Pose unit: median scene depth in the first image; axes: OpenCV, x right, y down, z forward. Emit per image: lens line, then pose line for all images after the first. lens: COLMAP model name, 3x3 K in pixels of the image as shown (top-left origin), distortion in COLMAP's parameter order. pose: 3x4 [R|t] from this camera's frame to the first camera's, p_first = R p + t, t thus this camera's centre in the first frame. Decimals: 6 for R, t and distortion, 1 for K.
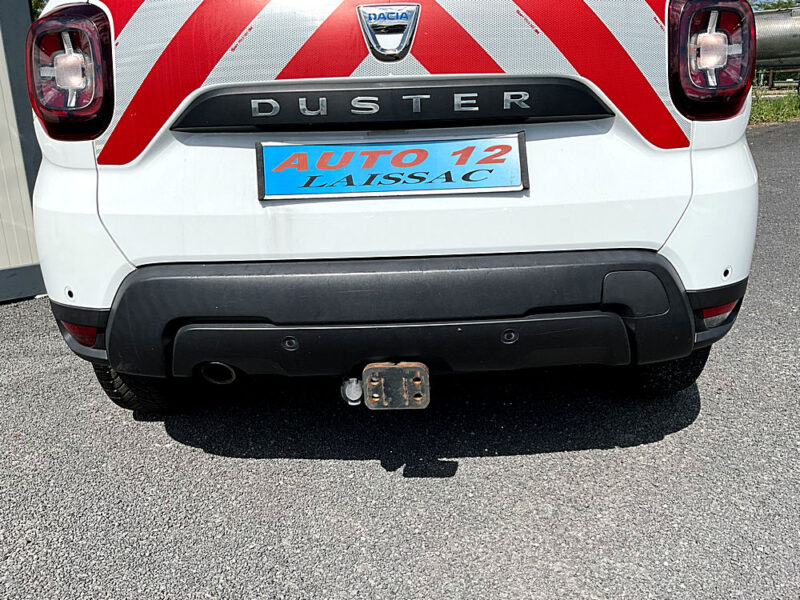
lens RADIAL K [[672.3, 0, 384.9], [0, 672.3, 294.9], [0, 0, 1]] dist [0.043664, -0.074397]
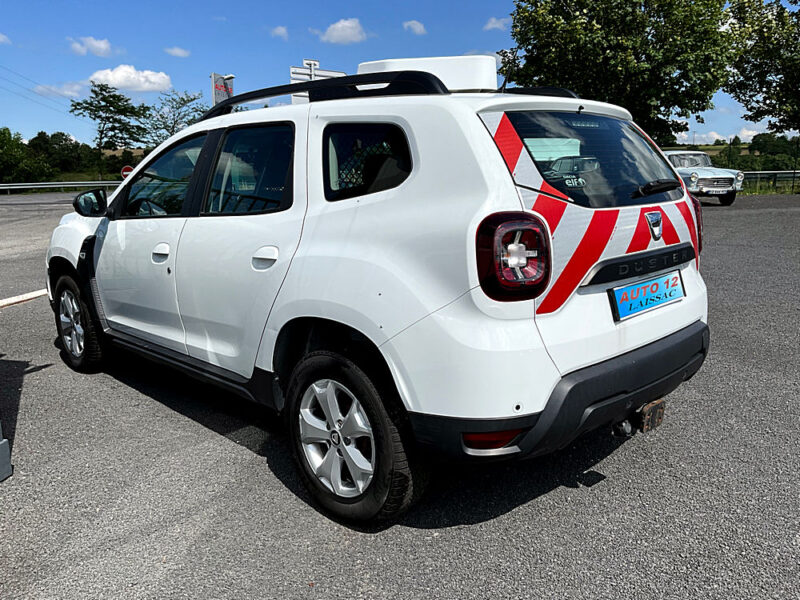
lens RADIAL K [[672.3, 0, 398.9], [0, 672.3, 296.7], [0, 0, 1]] dist [0.043664, -0.074397]
pose [[0.719918, -0.115994, 0.684298, -1.615440], [0.200008, 0.978783, -0.044508, -0.219798], [-0.664616, 0.168907, 0.727843, 0.105872]]
